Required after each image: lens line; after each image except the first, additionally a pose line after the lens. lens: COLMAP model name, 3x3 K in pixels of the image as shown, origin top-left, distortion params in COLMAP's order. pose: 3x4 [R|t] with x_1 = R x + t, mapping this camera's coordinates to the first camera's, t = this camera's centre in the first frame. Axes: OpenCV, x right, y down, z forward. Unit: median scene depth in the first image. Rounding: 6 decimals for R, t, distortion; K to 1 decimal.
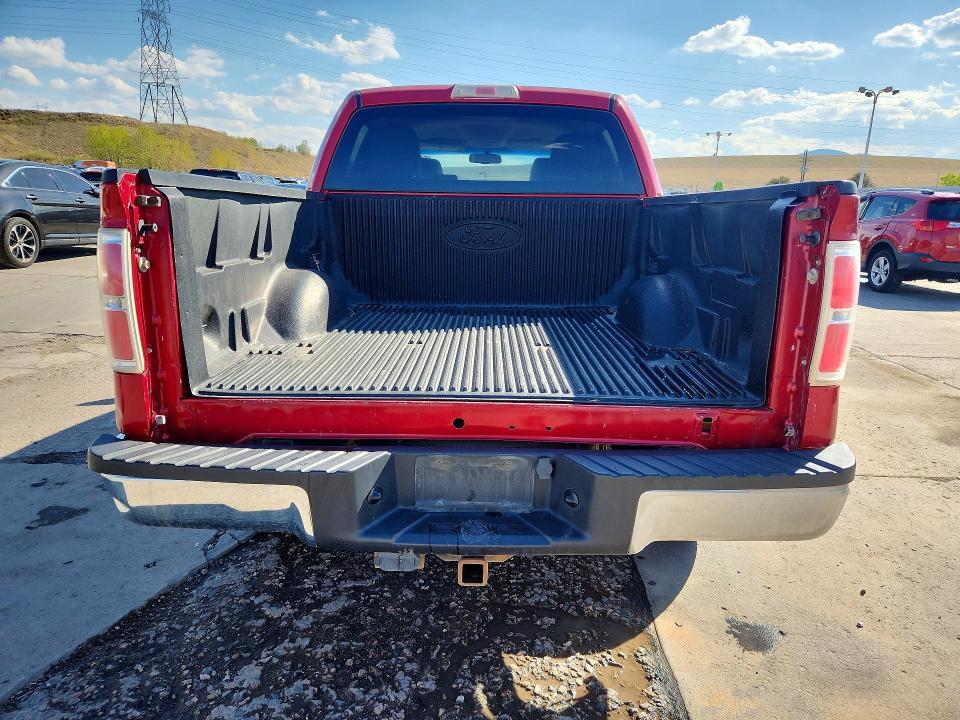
lens RADIAL K [[642.0, 0, 482.2], [0, 642.0, 365.7], [0, 0, 1]] dist [0.018132, -0.006035]
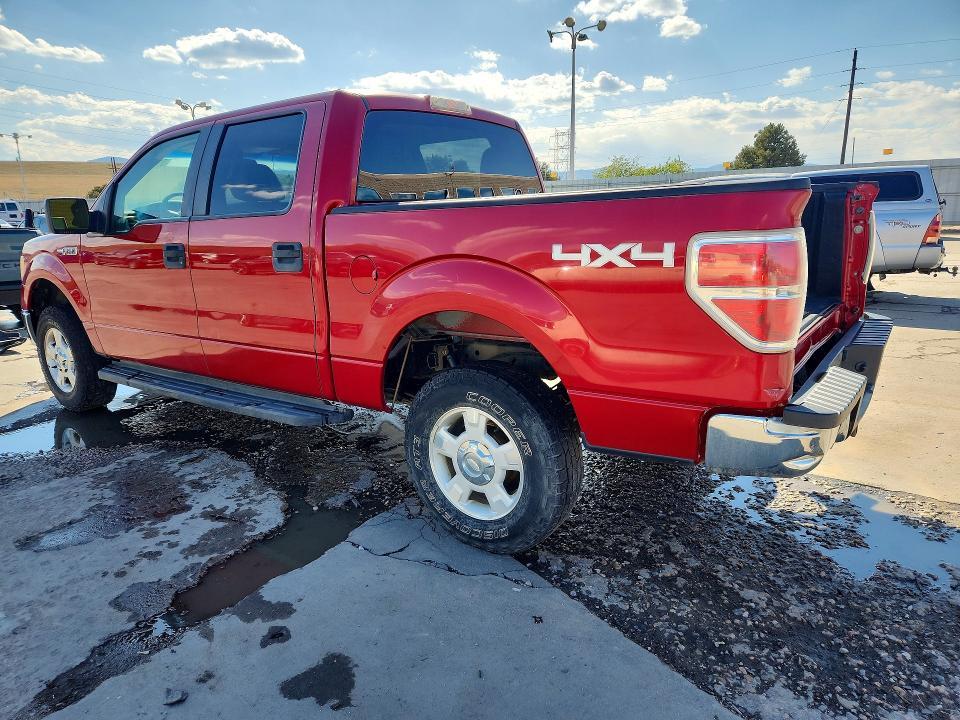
lens RADIAL K [[642.0, 0, 480.1], [0, 642.0, 356.5], [0, 0, 1]] dist [0.018132, -0.006035]
pose [[0.587157, -0.220304, 0.778917, -1.239336], [0.238841, 0.966563, 0.093335, -0.152948], [-0.773435, 0.131235, 0.620142, 0.487508]]
